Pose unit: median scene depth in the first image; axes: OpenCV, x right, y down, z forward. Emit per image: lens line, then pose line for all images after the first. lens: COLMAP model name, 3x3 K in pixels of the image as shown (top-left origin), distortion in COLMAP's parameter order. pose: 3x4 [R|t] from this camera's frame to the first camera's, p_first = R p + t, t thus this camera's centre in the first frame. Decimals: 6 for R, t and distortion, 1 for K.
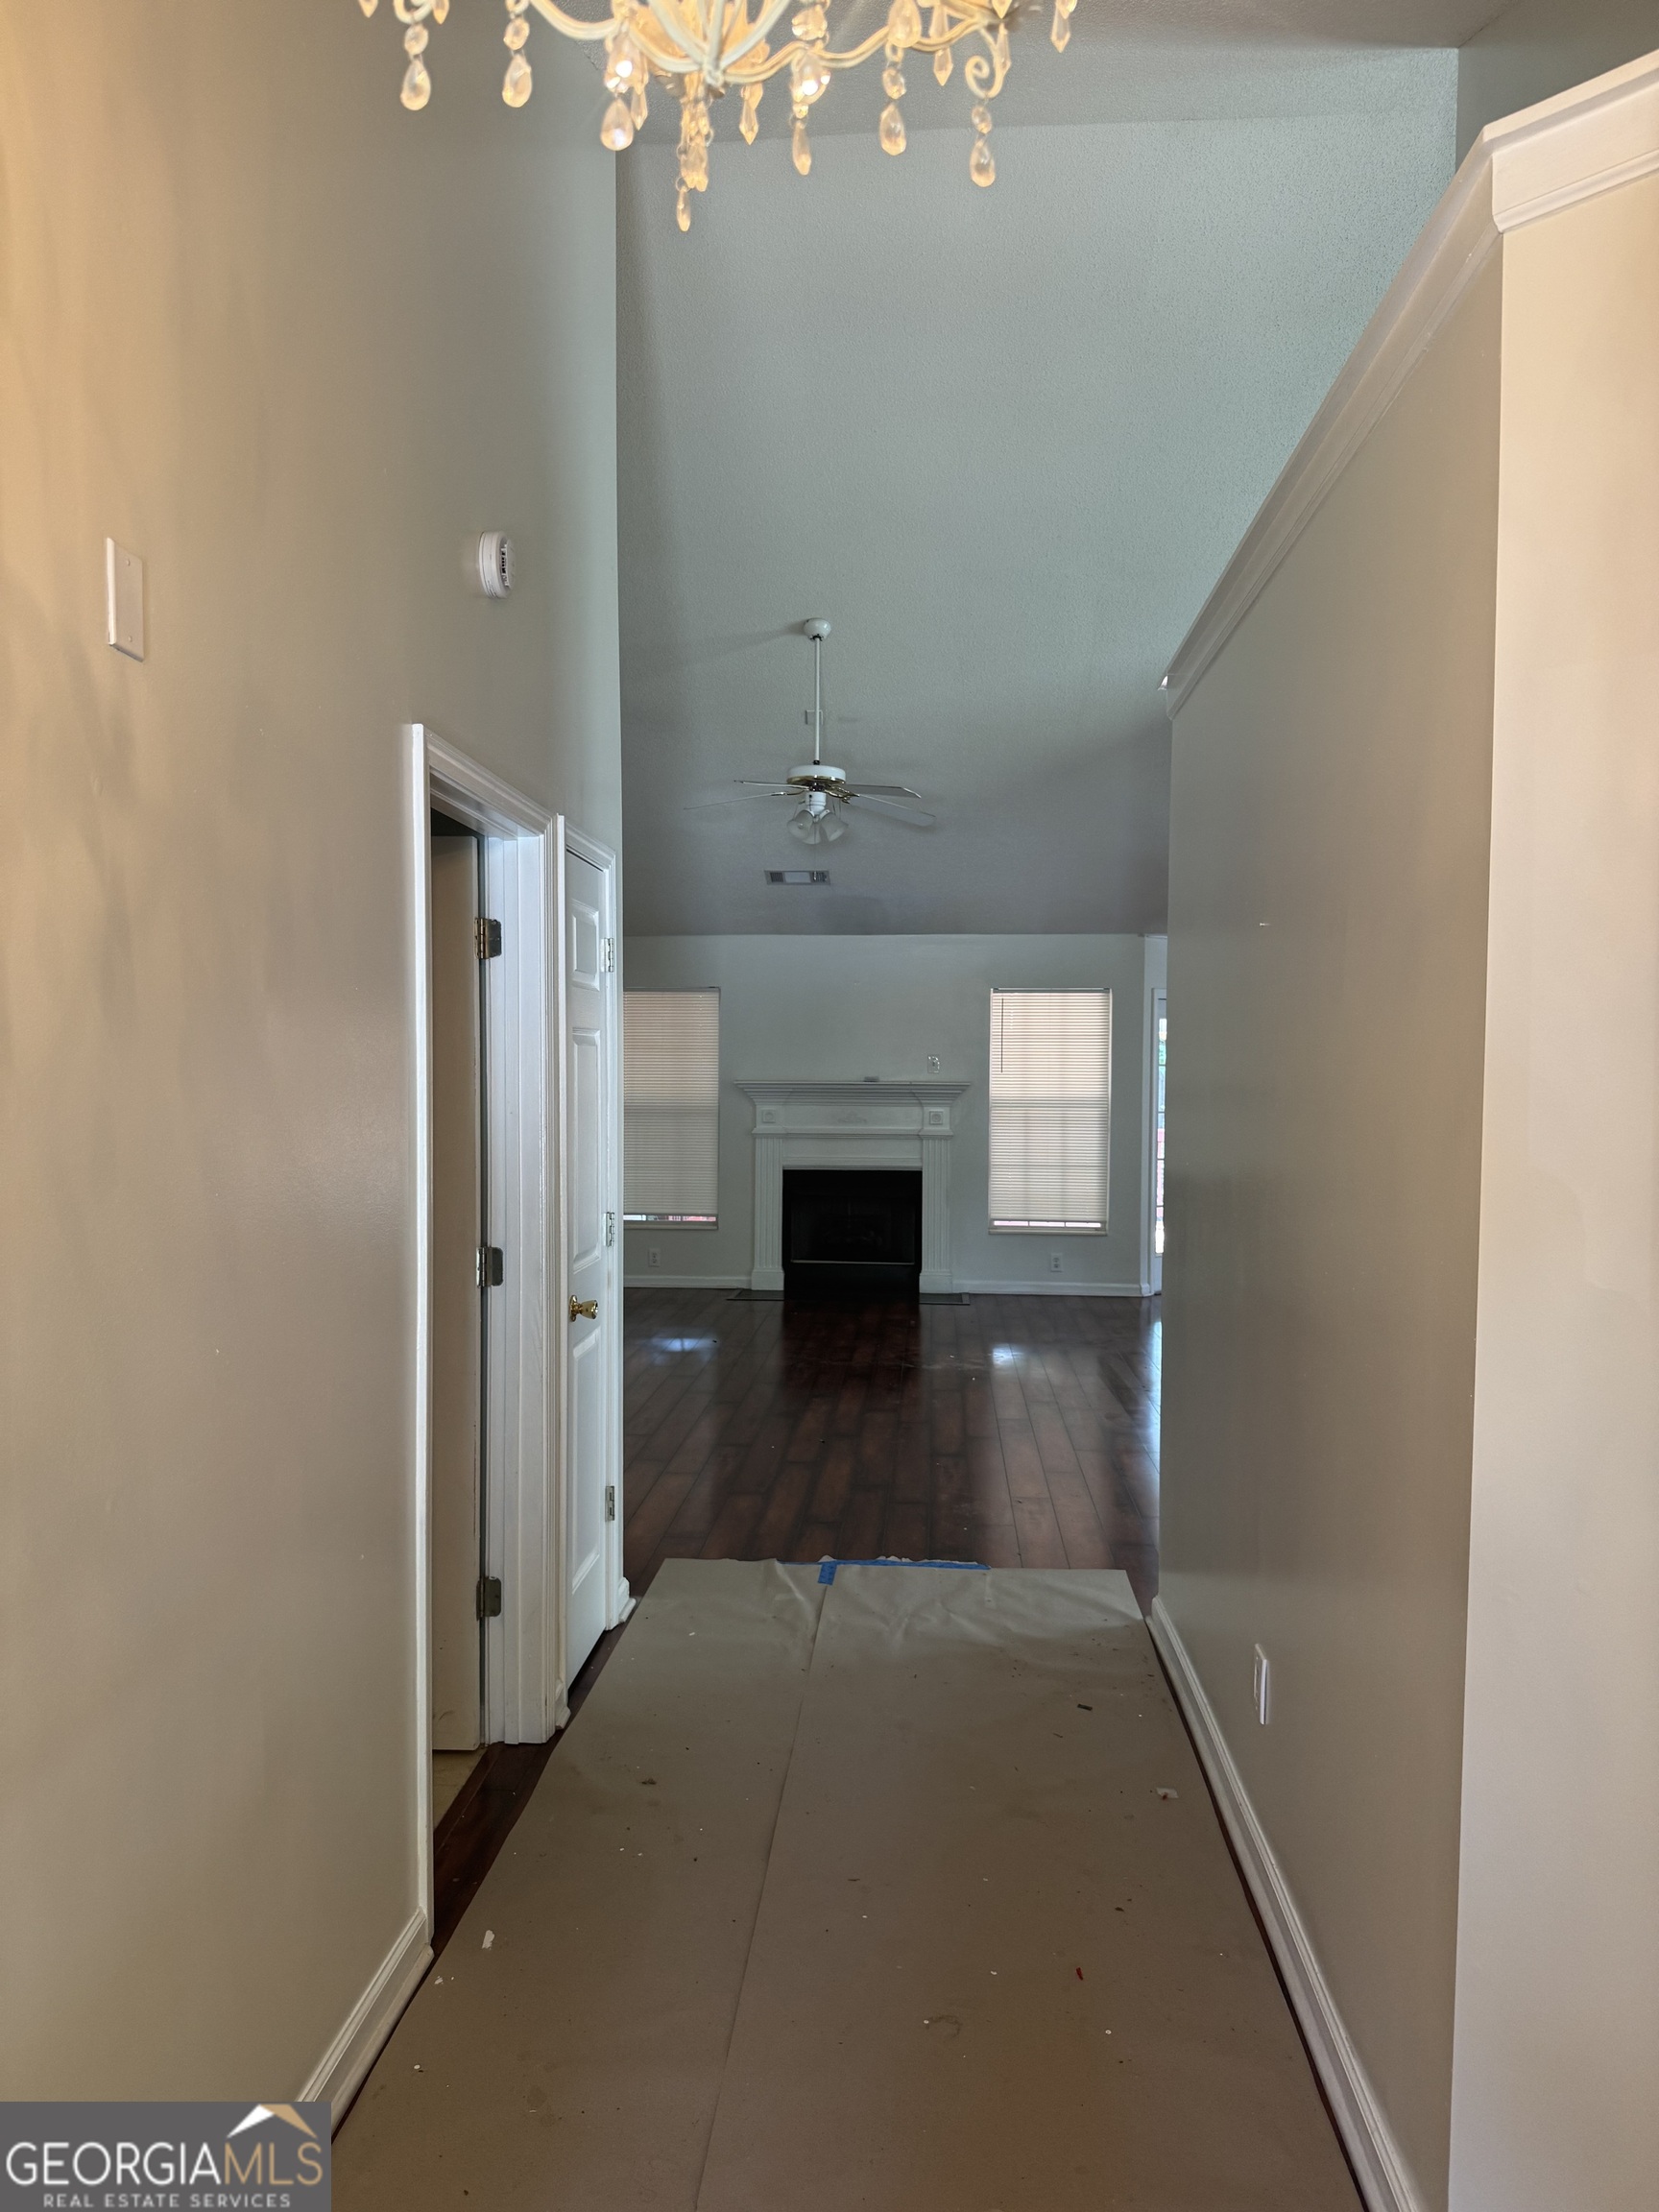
lens RADIAL K [[1534.1, 0, 824.5], [0, 1534.1, 1112.8], [0, 0, 1]] dist [0.007808, -0.001783]
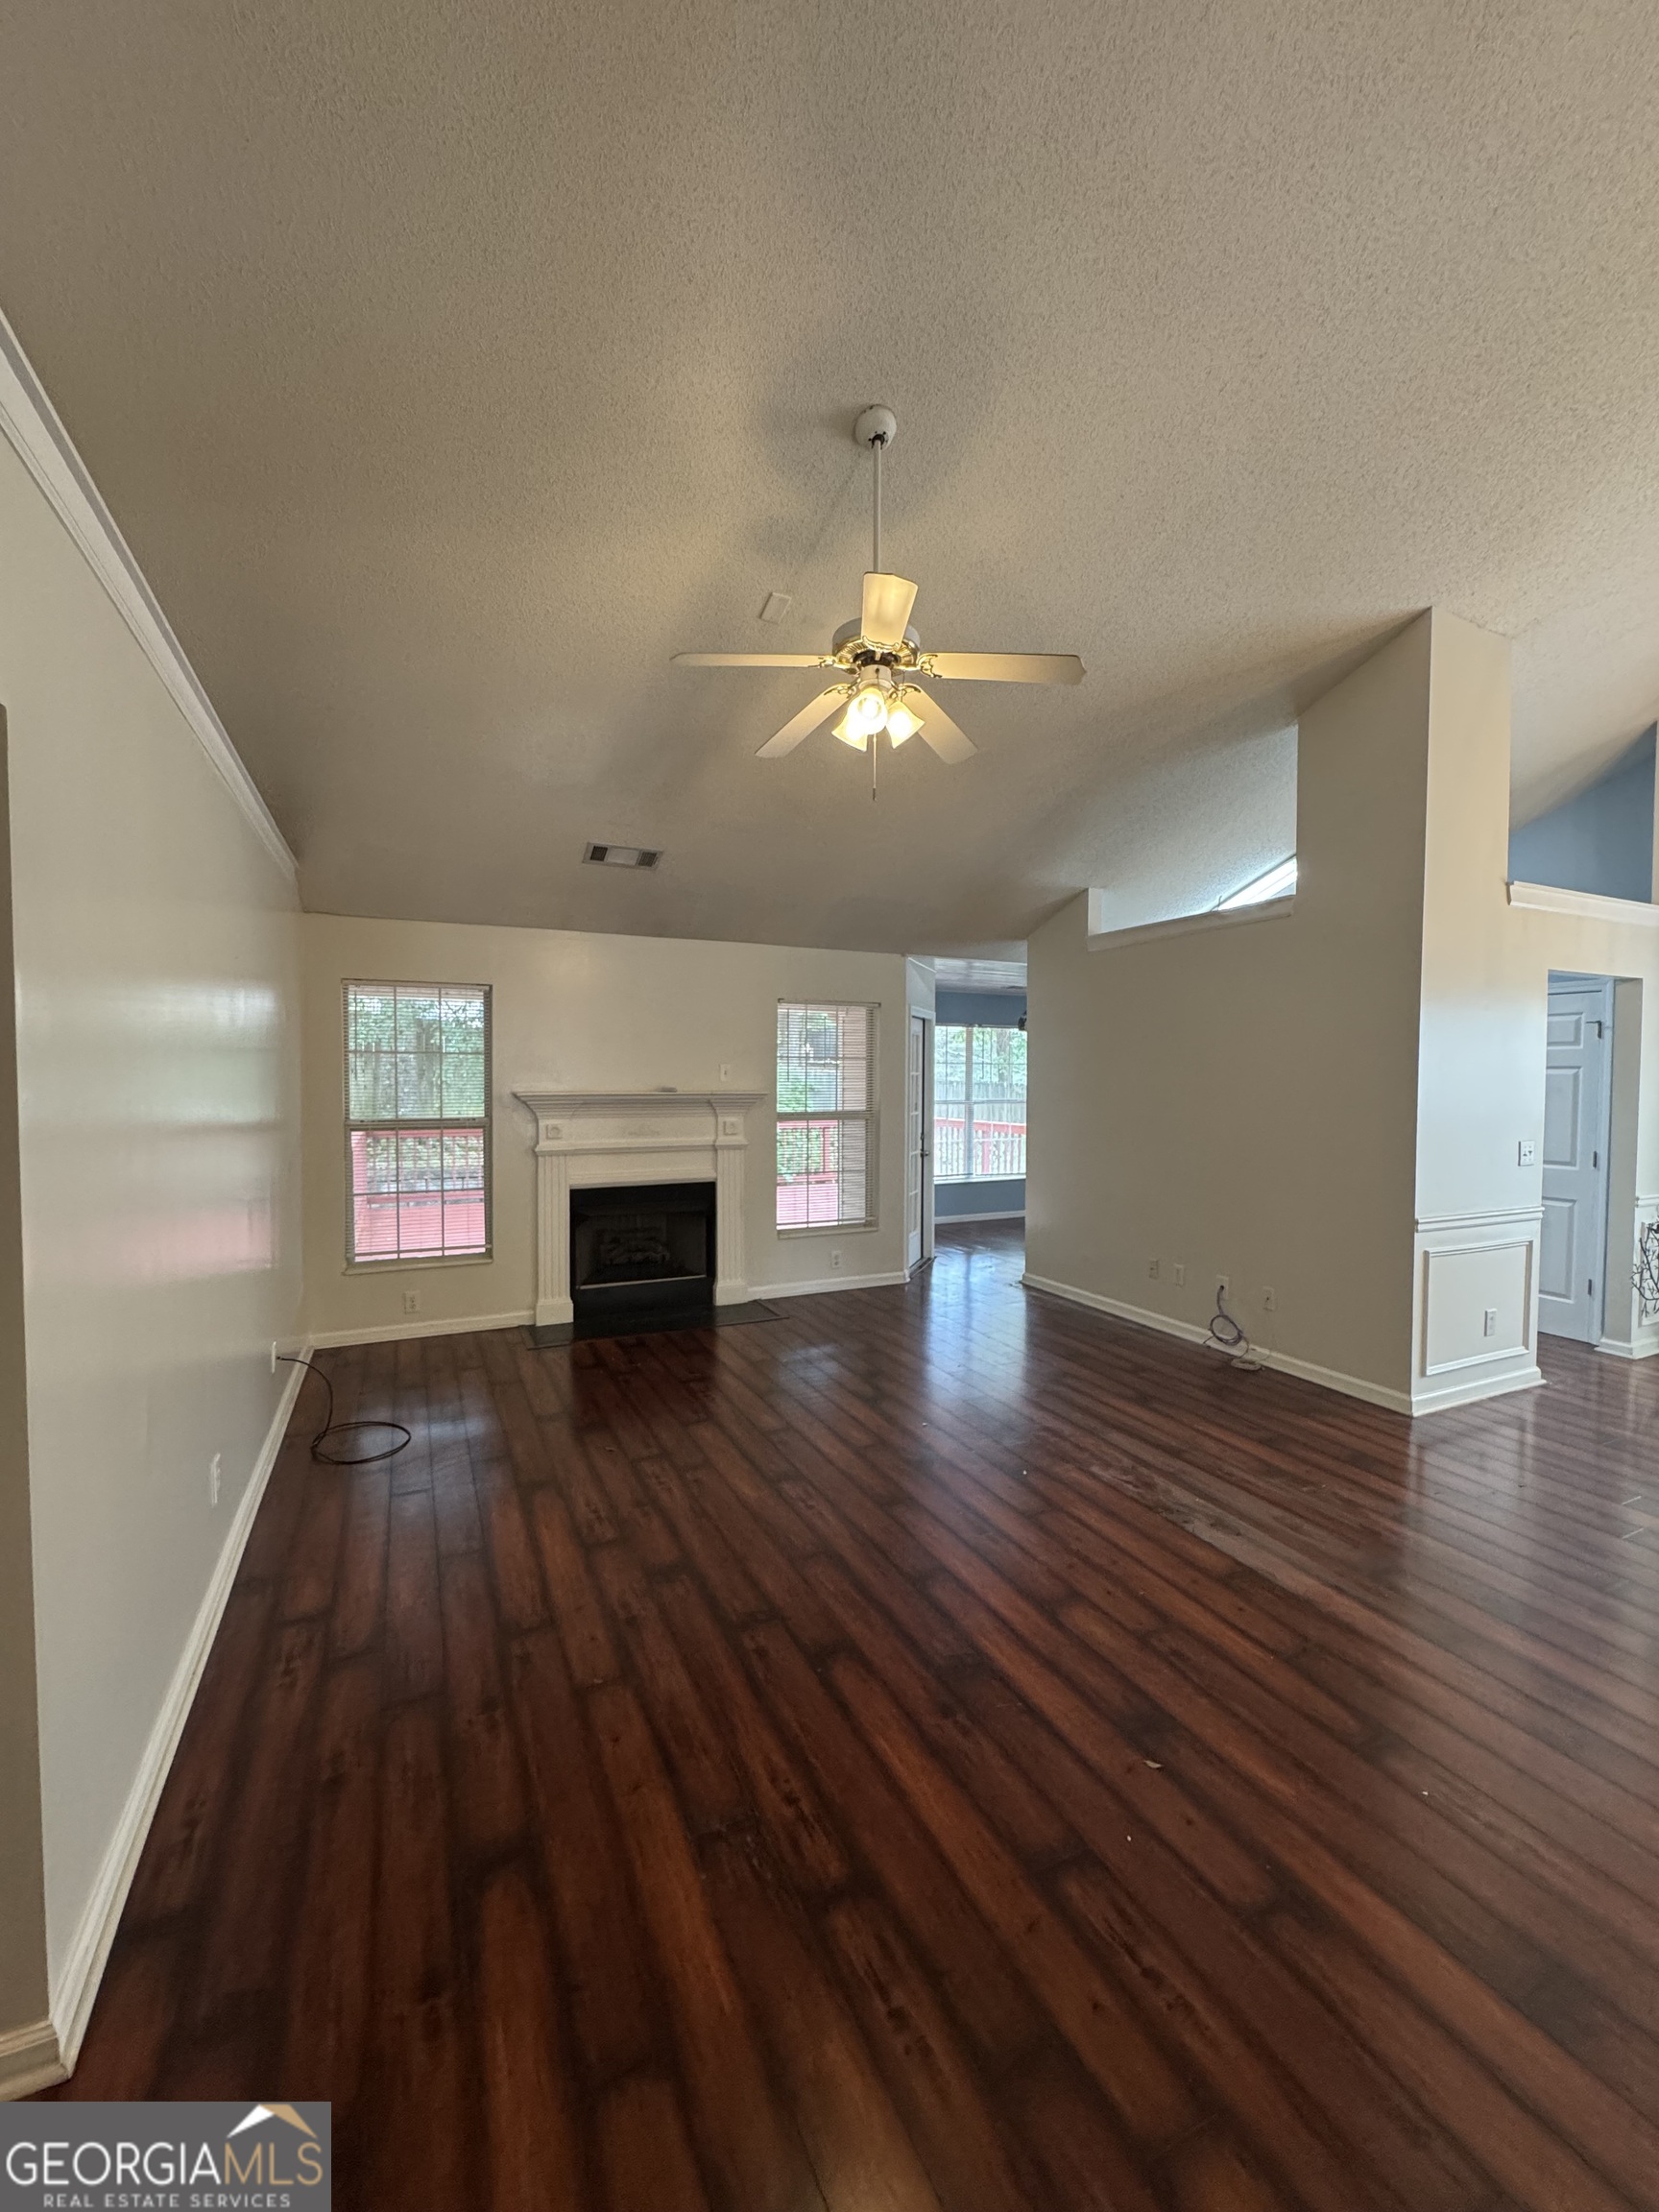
lens RADIAL K [[885.4, 0, 832.7], [0, 885.4, 1100.4], [0, 0, 1]] dist [-0.002340, 0.000066]
pose [[0.868675, -0.017015, 0.495090, -0.151658], [0.017359, 0.999842, 0.003904, -0.015206], [-0.495078, 0.005203, 0.868833, 0.470145]]
